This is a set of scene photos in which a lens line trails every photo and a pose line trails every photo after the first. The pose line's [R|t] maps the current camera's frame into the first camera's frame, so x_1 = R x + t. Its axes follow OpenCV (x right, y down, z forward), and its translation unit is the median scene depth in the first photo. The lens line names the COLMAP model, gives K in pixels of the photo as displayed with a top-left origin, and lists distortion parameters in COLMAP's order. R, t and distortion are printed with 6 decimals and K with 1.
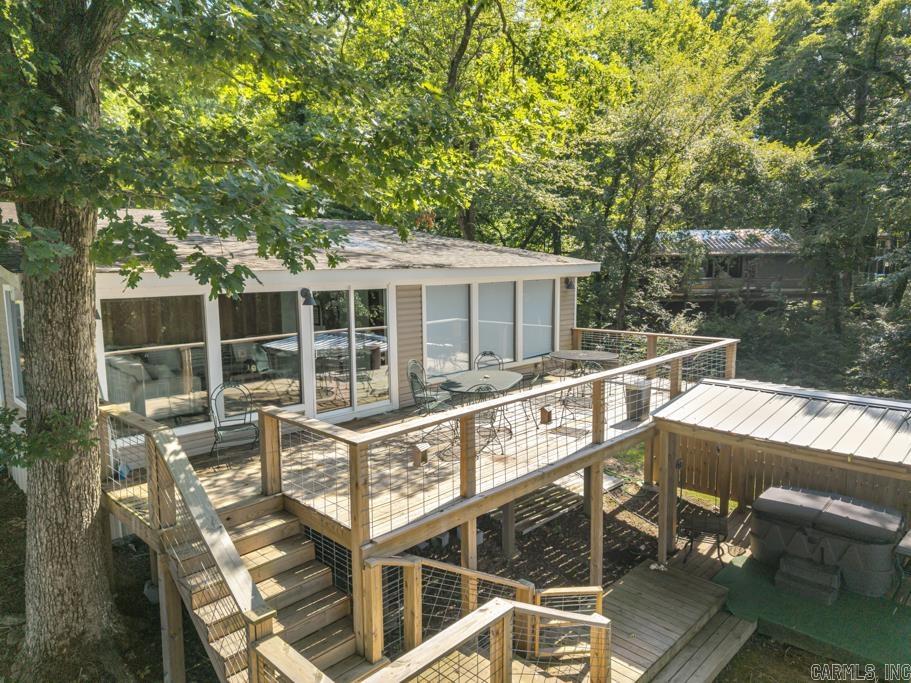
lens RADIAL K [[631.4, 0, 455.5], [0, 631.4, 341.5], [0, 0, 1]] dist [-0.004765, -0.000822]
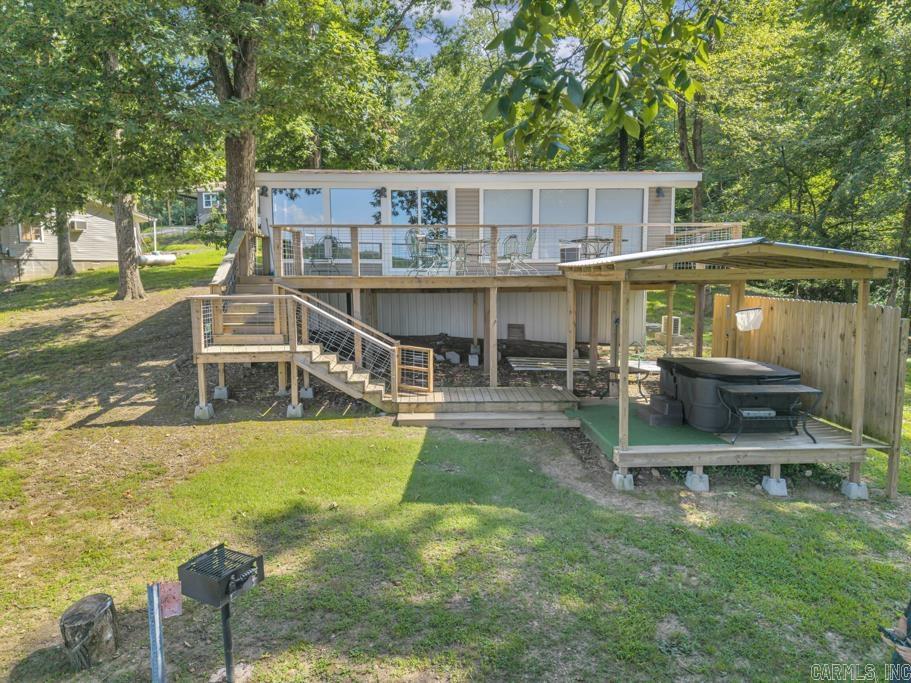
lens RADIAL K [[631.4, 0, 455.5], [0, 631.4, 341.5], [0, 0, 1]] dist [-0.004765, -0.000822]
pose [[0.722017, 0.071113, -0.688211, 0.904226], [-0.088357, 0.996036, 0.010223, 0.244005], [0.686210, 0.053427, 0.725439, -0.046566]]
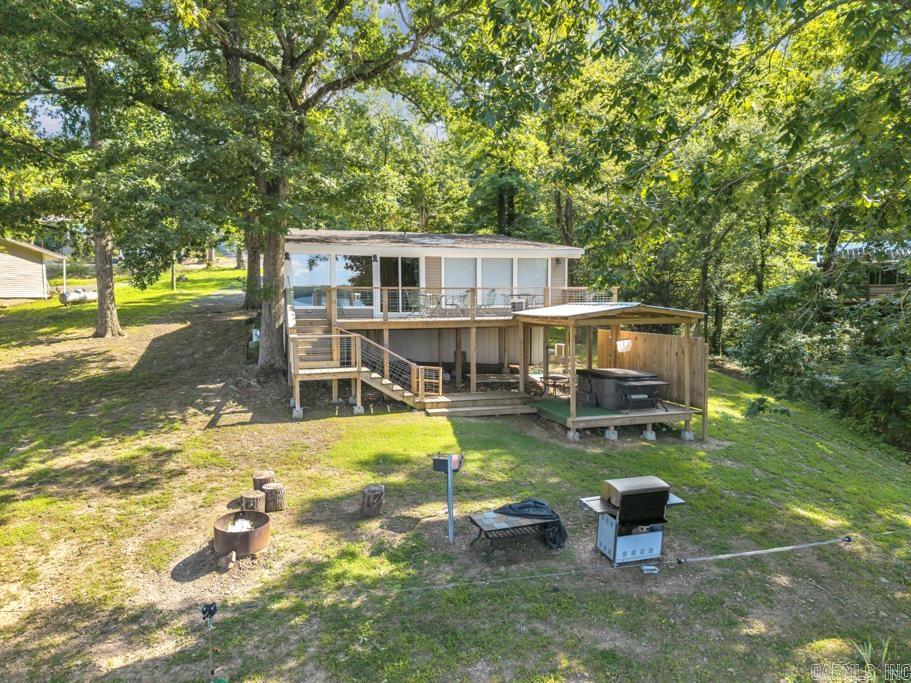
lens RADIAL K [[631.4, 0, 455.5], [0, 631.4, 341.5], [0, 0, 1]] dist [-0.004765, -0.000822]
pose [[0.868868, 0.027148, -0.494300, 0.990788], [-0.061997, 0.996601, -0.054241, 0.288883], [0.491147, 0.077773, 0.867598, -0.709924]]
